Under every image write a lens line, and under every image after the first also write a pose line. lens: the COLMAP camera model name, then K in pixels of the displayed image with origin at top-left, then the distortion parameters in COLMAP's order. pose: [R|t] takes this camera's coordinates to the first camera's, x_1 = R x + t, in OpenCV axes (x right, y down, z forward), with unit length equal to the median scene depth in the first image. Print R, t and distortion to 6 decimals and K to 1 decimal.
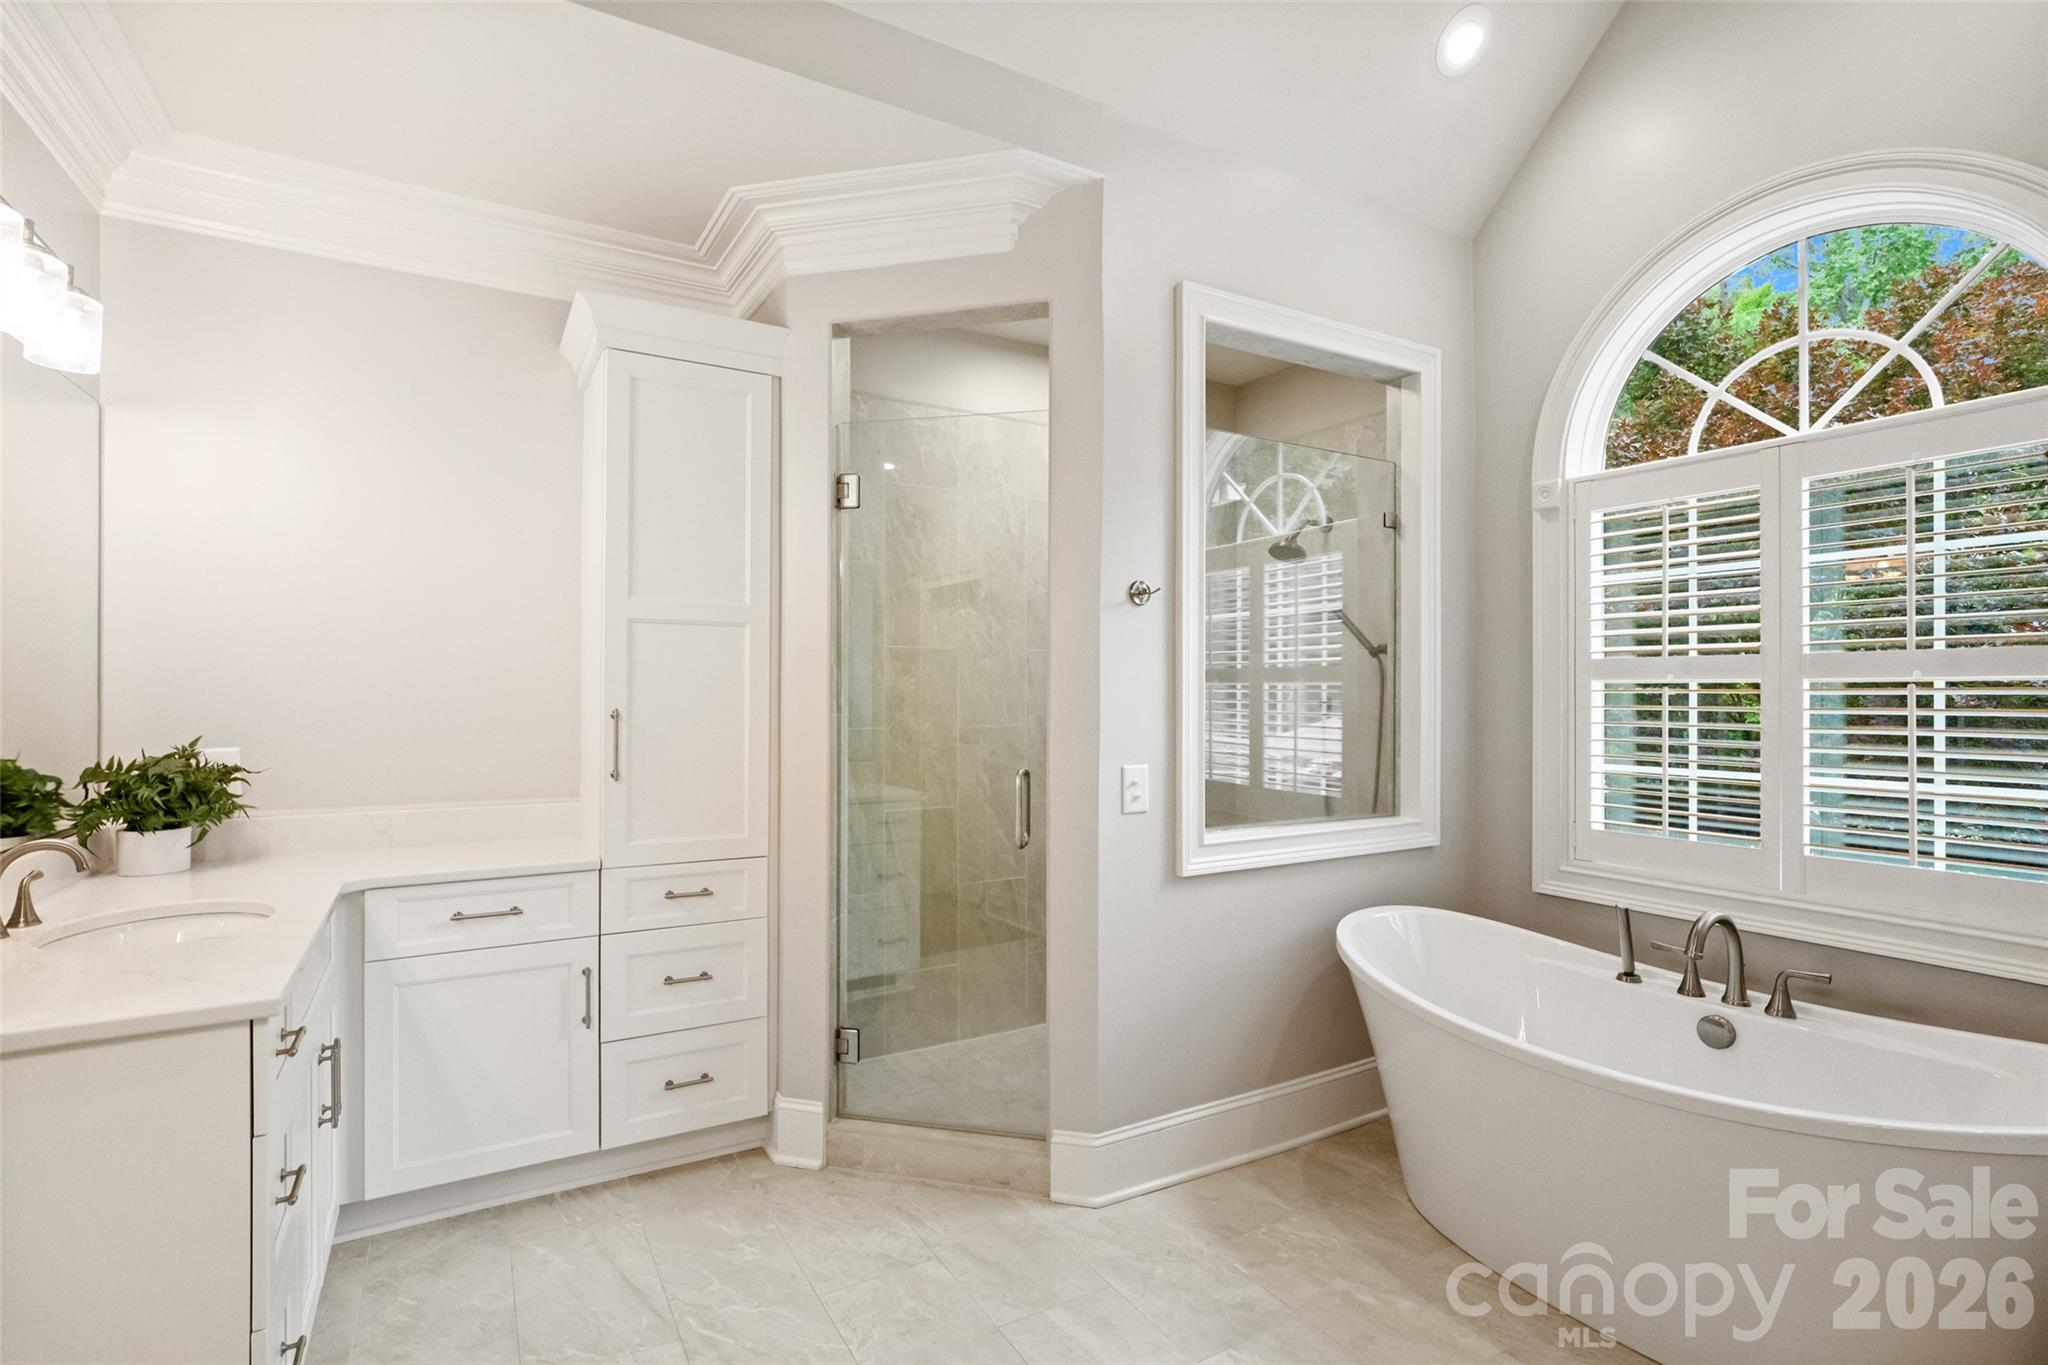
lens RADIAL K [[970.4, 0, 1028.2], [0, 970.4, 686.5], [0, 0, 1]] dist [-0.009003, 0.000047]
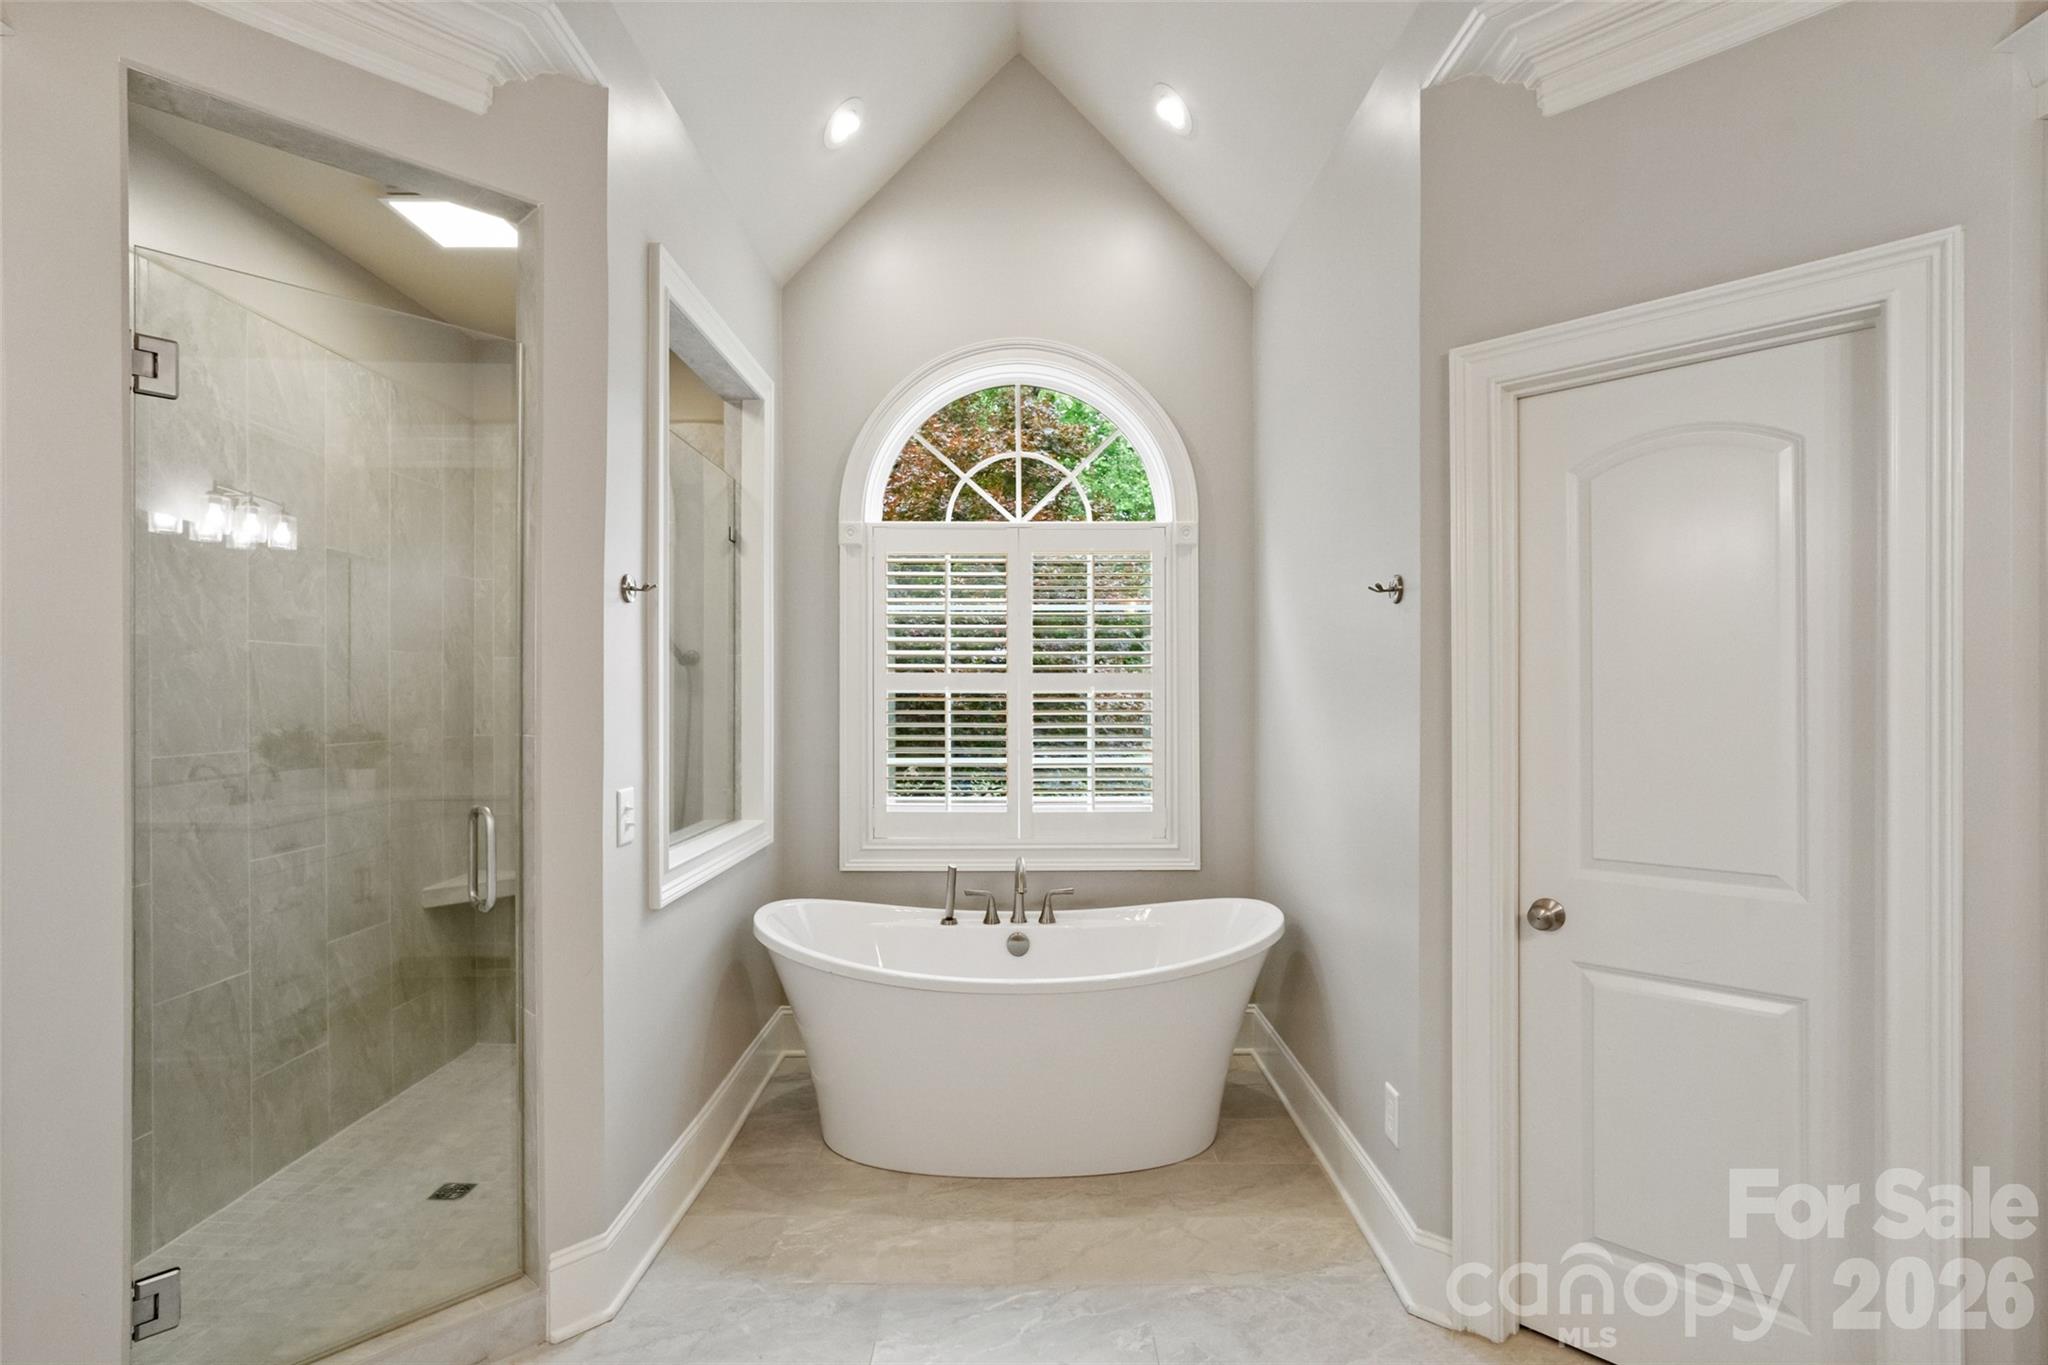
lens RADIAL K [[970.4, 0, 1026.9], [0, 970.4, 695.6], [0, 0, 1]] dist [-0.009003, 0.000047]
pose [[0.506929, -0.000061, 0.861988, -0.427784], [-0.004416, 0.999987, 0.002667, -0.004674], [-0.861976, -0.005159, 0.506922, 0.245870]]
